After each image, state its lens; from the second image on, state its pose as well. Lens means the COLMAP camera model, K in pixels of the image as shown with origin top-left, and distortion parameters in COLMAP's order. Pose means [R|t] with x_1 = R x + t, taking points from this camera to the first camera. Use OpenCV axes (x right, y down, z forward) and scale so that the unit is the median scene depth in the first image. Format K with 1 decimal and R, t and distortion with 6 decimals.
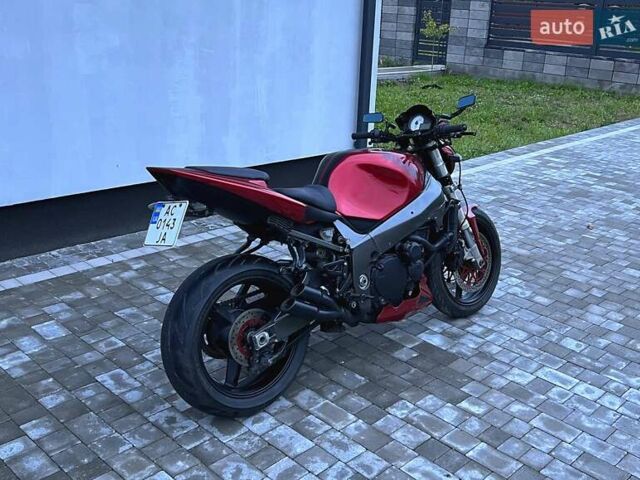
lens RADIAL K [[710.2, 0, 348.7], [0, 710.2, 242.5], [0, 0, 1]] dist [0.040783, 0.000000]
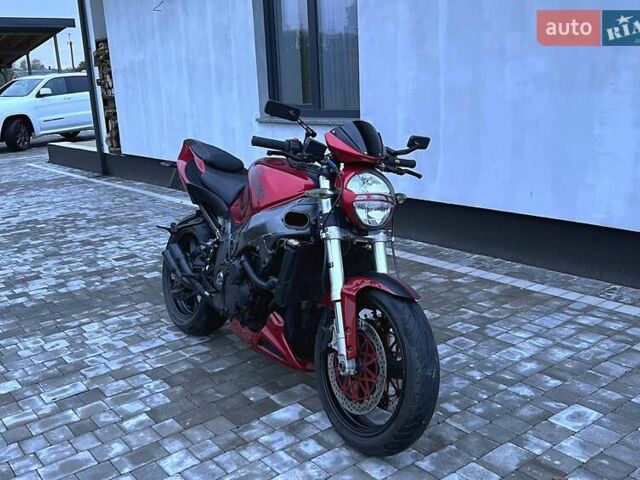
lens RADIAL K [[648.2, 0, 300.4], [0, 648.2, 248.9], [0, 0, 1]] dist [0.034604, 0.000000]
pose [[-0.187509, 0.205123, -0.960607, 0.836749], [-0.279871, 0.926259, 0.252419, -0.237068], [0.941548, 0.316177, -0.116274, 1.127900]]
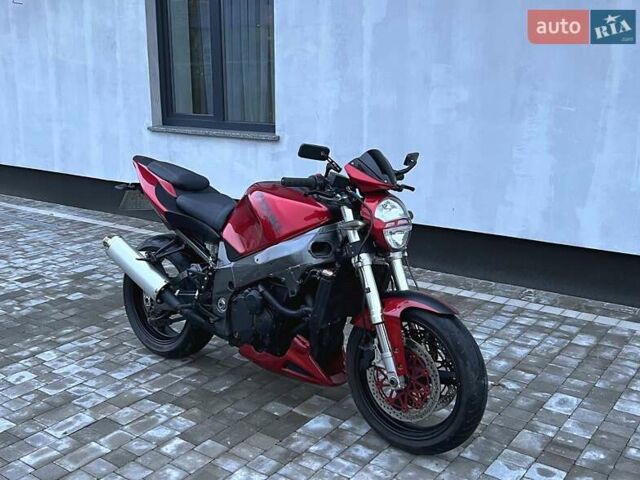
lens RADIAL K [[675.1, 0, 296.1], [0, 675.1, 255.4], [0, 0, 1]] dist [0.044374, 0.000000]
pose [[0.096258, 0.206039, -0.973798, 0.924121], [-0.316782, 0.933812, 0.166266, -0.186999], [0.943601, 0.292478, 0.155156, 0.859618]]
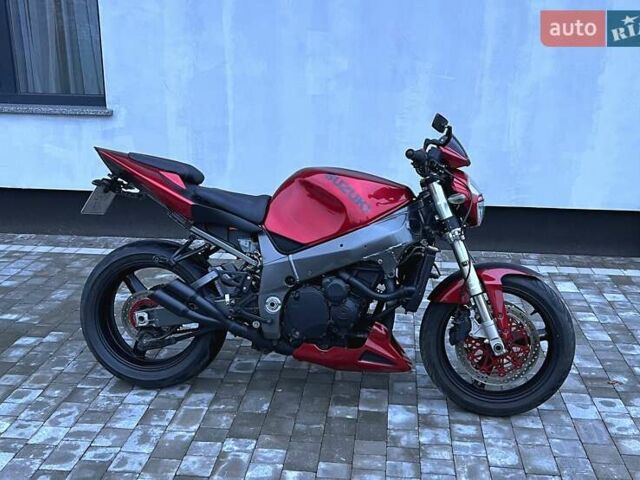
lens RADIAL K [[710.2, 0, 318.6], [0, 710.2, 267.3], [0, 0, 1]] dist [0.040783, 0.000000]
pose [[0.604135, 0.211257, -0.768369, 0.709490], [-0.245391, 0.966684, 0.072842, -0.069330], [0.758158, 0.144544, 0.635848, 0.420080]]
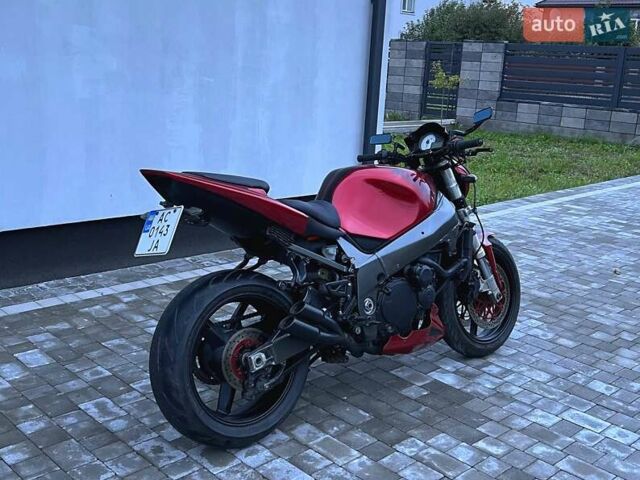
lens RADIAL K [[753.8, 0, 313.8], [0, 753.8, 252.1], [0, 0, 1]] dist [0.043675, 0.000000]
pose [[0.998693, 0.011458, -0.049813, -0.002756], [-0.015448, 0.996636, -0.080485, 0.061011], [0.048723, 0.081149, 0.995510, 0.019302]]
